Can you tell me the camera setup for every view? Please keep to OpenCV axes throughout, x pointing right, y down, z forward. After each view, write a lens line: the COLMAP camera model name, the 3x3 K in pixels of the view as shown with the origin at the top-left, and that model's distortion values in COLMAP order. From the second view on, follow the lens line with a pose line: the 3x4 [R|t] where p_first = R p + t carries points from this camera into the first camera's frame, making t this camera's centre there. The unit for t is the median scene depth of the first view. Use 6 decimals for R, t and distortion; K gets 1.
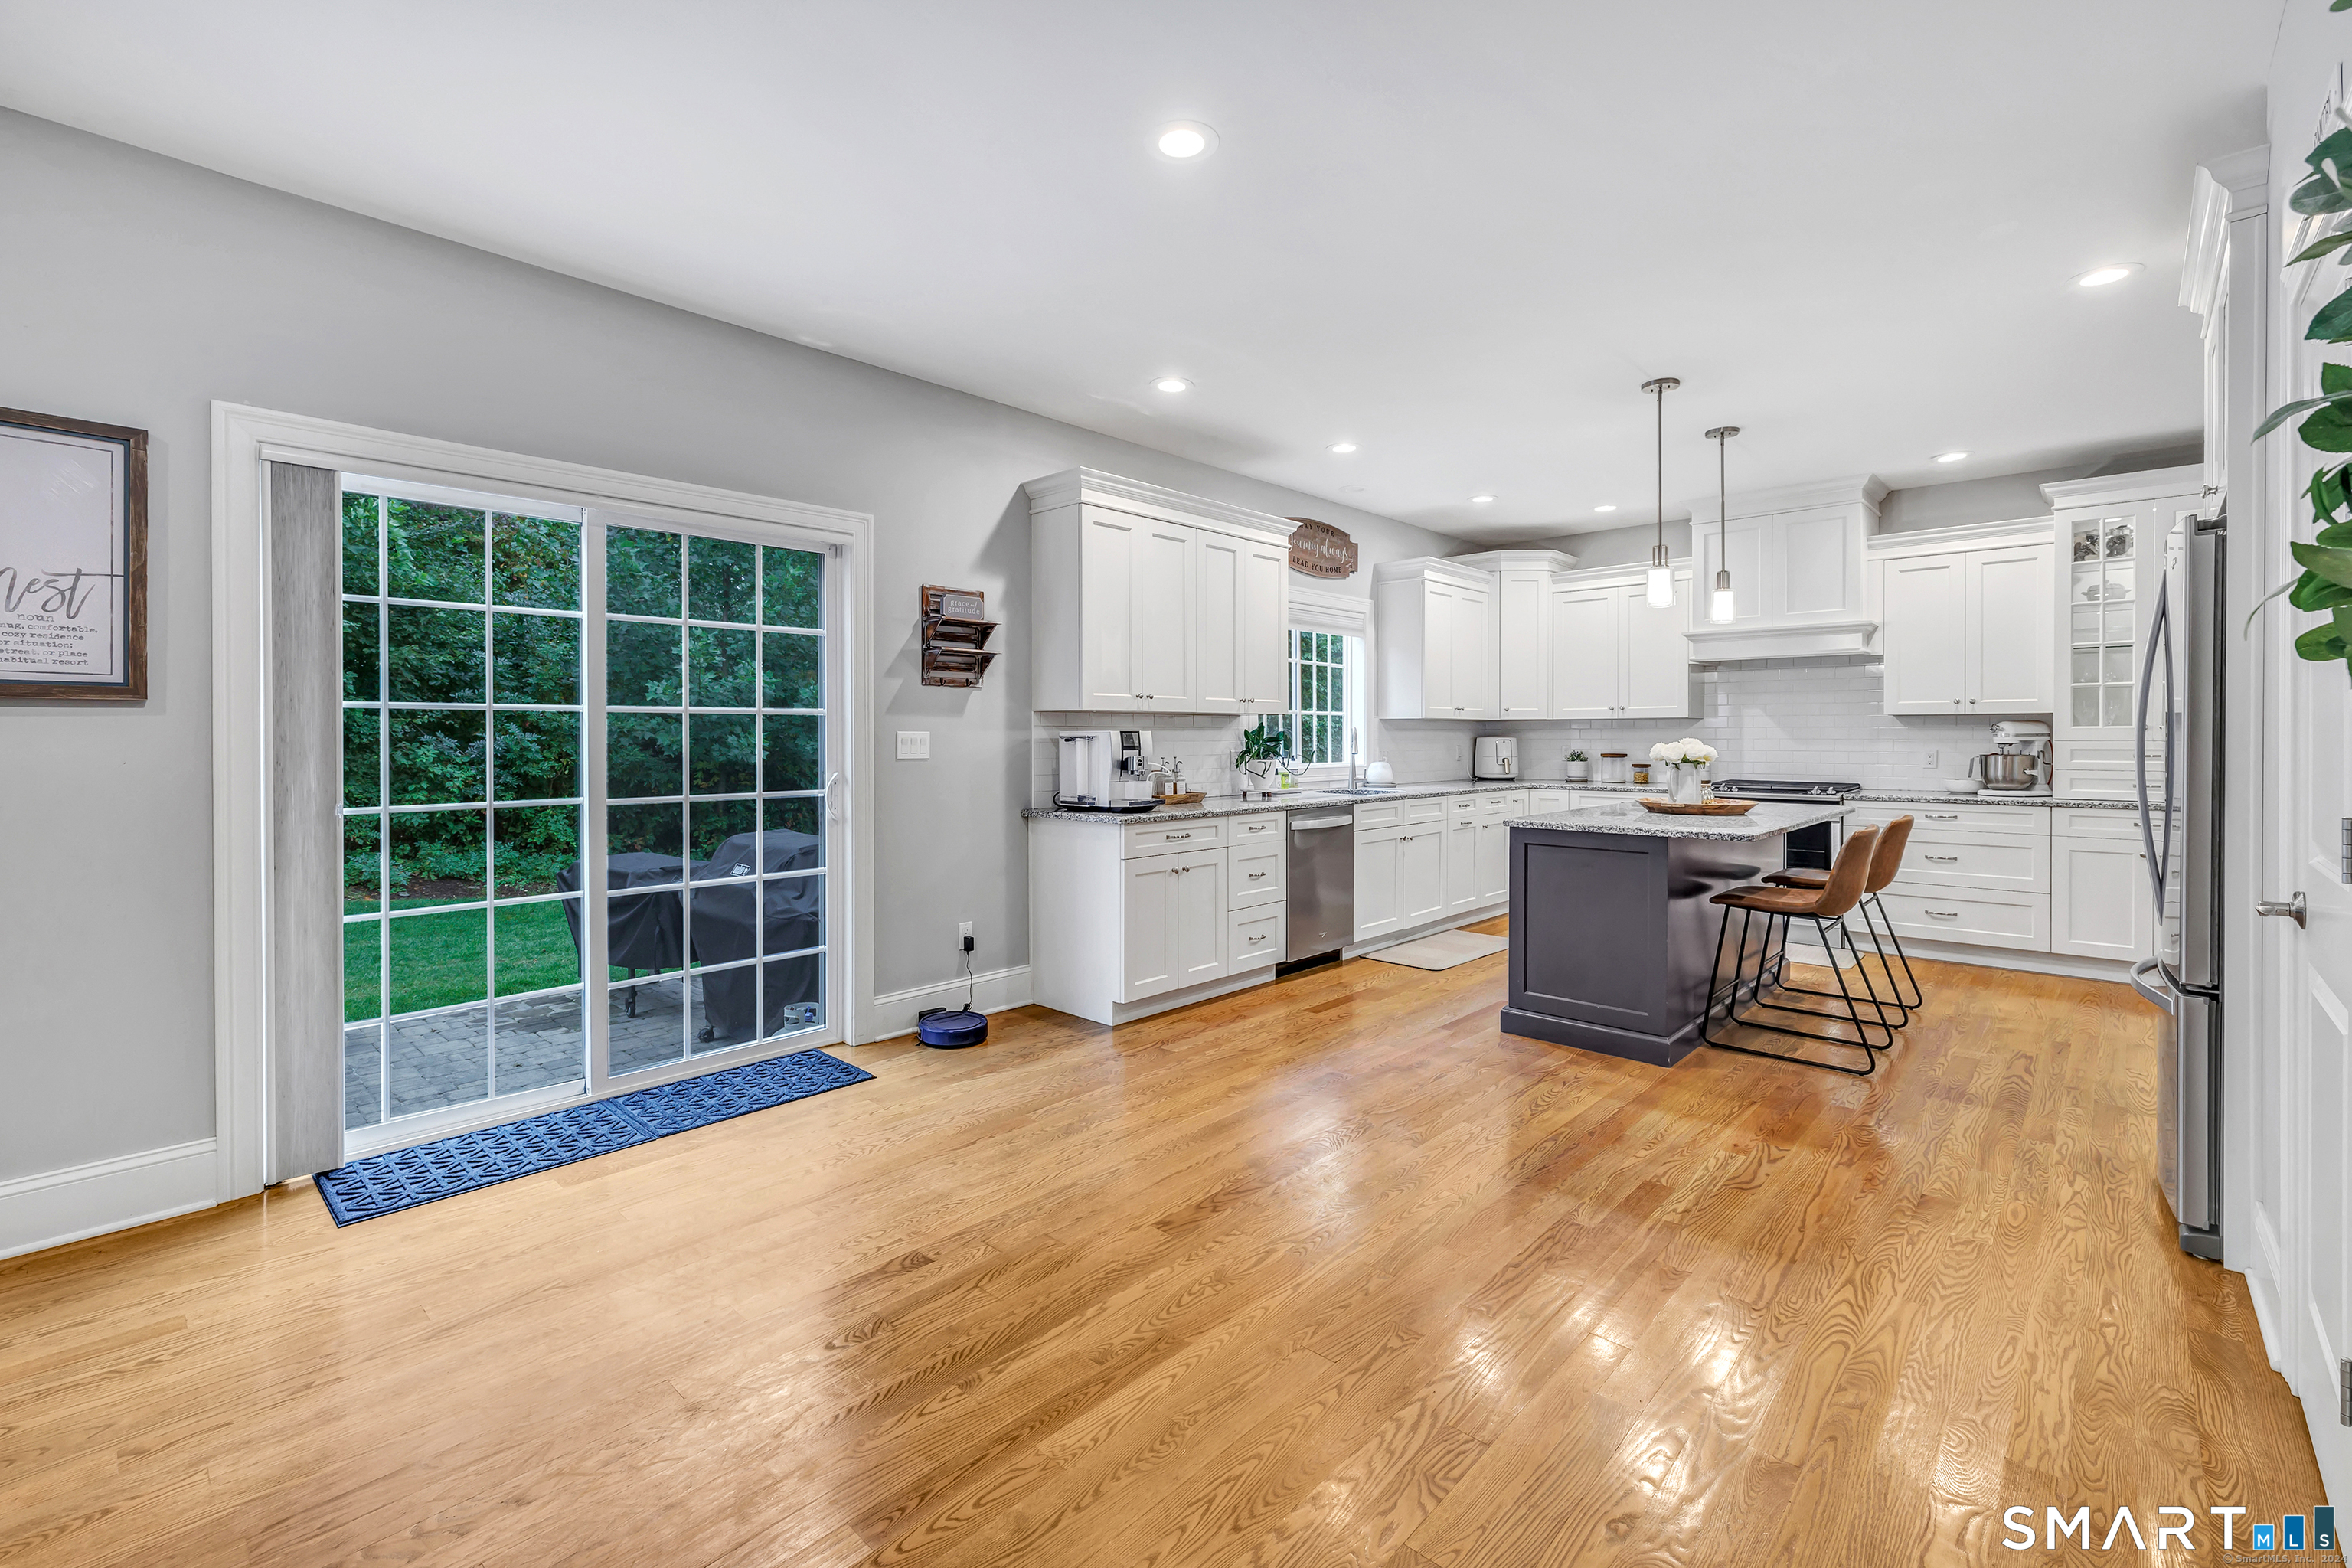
lens RADIAL K [[1013.7, 0, 1170.5], [0, 1013.7, 739.6], [0, 0, 1]] dist [0.000472, -0.000030]
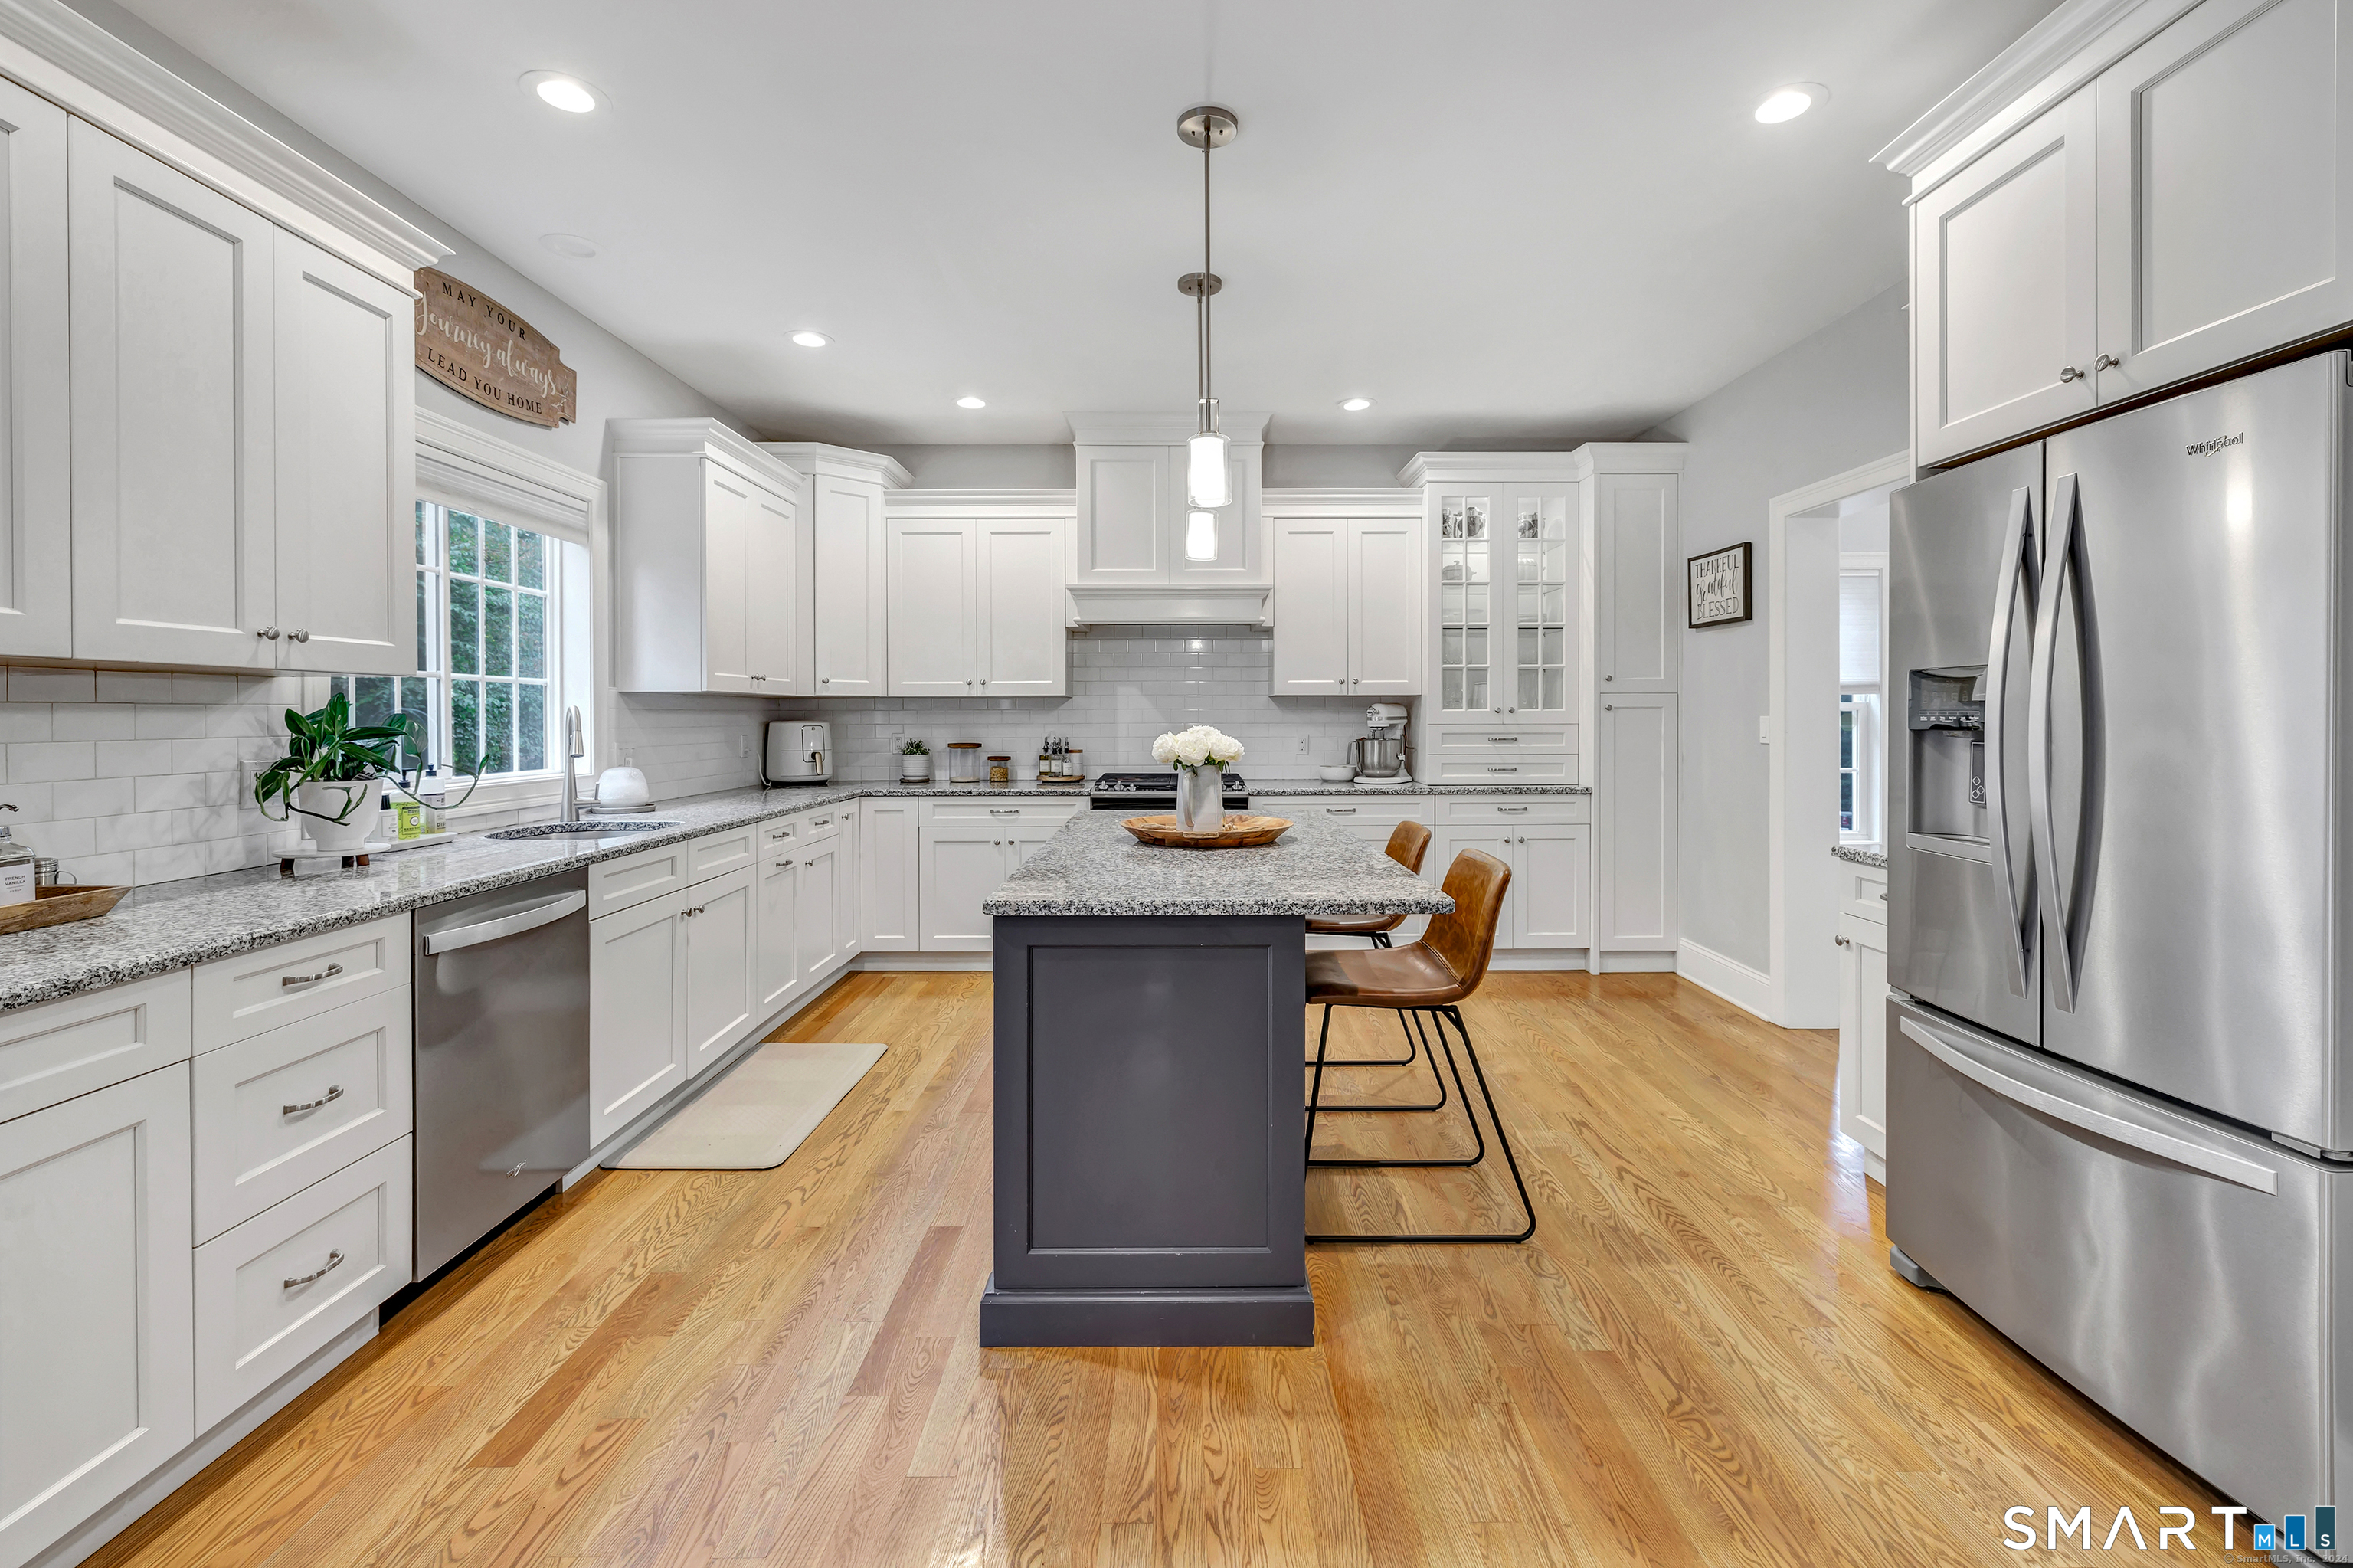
lens RADIAL K [[1000.2, 0, 1191.2], [0, 1000.2, 723.2], [0, 0, 1]] dist [0.001185, -0.000205]
pose [[0.717695, -0.005526, 0.696336, 0.054882], [0.003714, 0.999985, 0.004109, -0.004673], [-0.696348, -0.000363, 0.717704, 0.454886]]
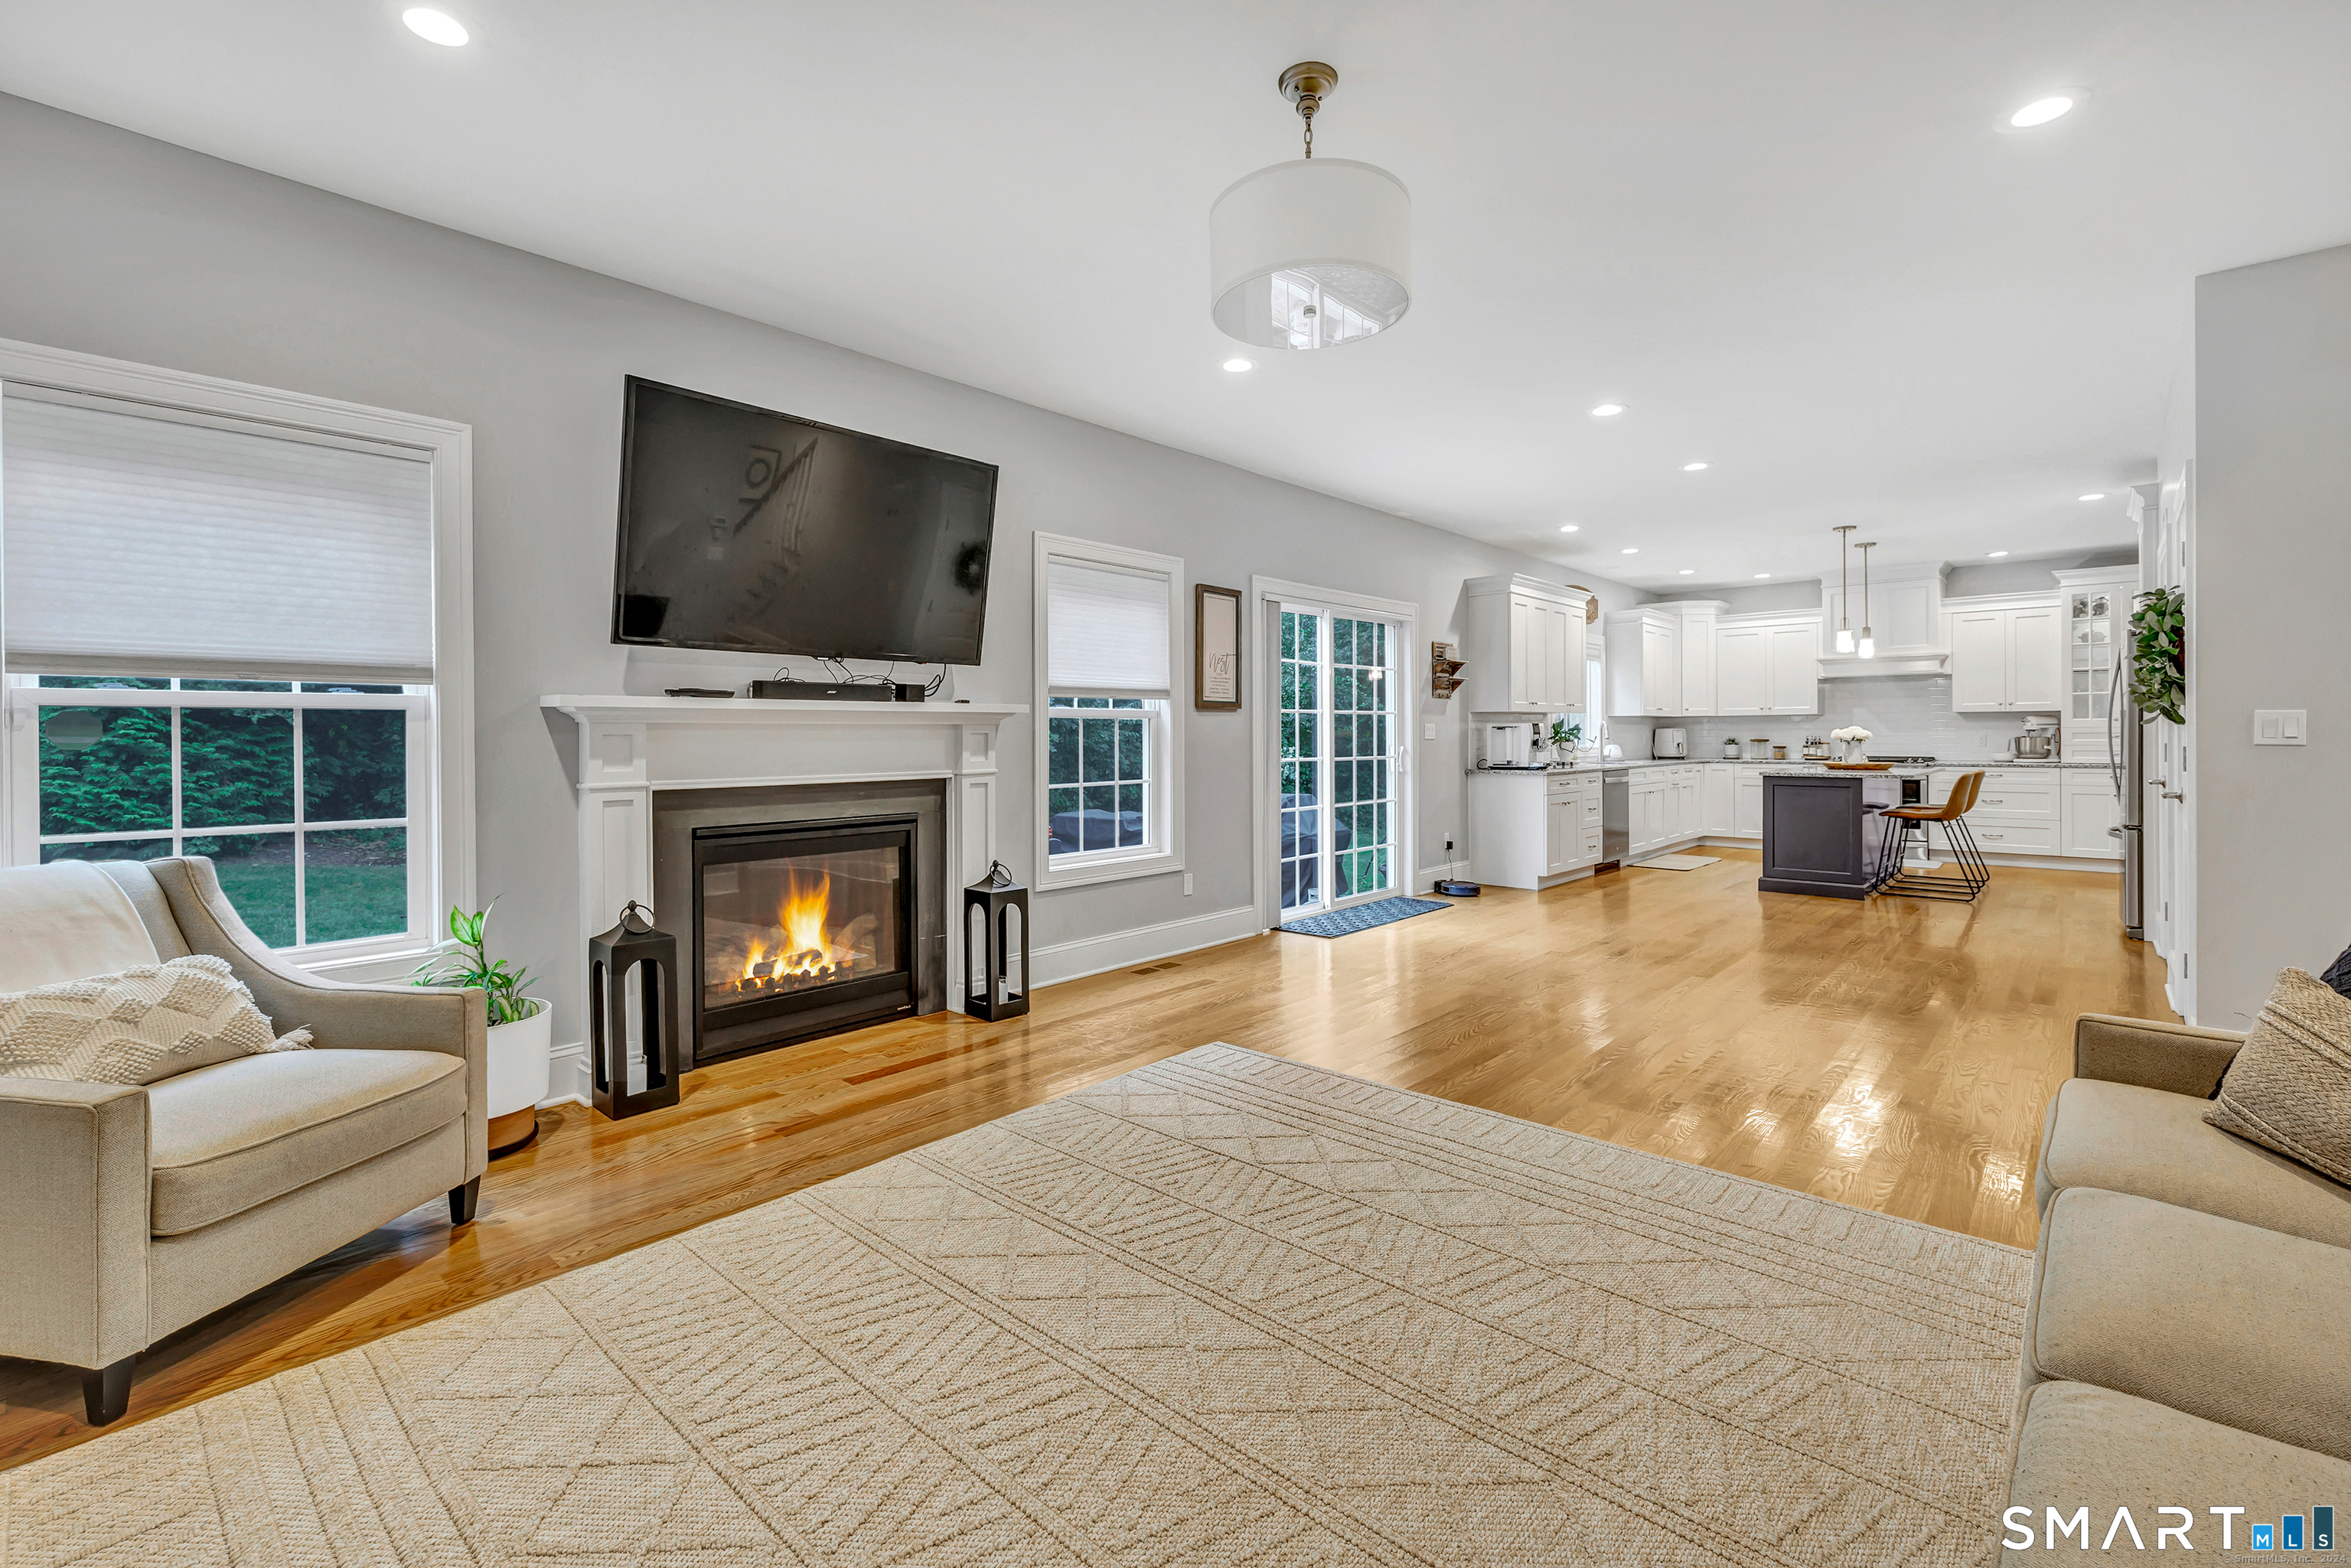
lens RADIAL K [[1013.3, 0, 1170.0], [0, 1013.3, 739.6], [0, 0, 1]] dist [0.000472, -0.000030]
pose [[0.999954, -0.003711, 0.008898, -0.552964], [0.003695, 0.999991, 0.001878, 0.011064], [-0.008905, -0.001845, 0.999959, -0.591885]]
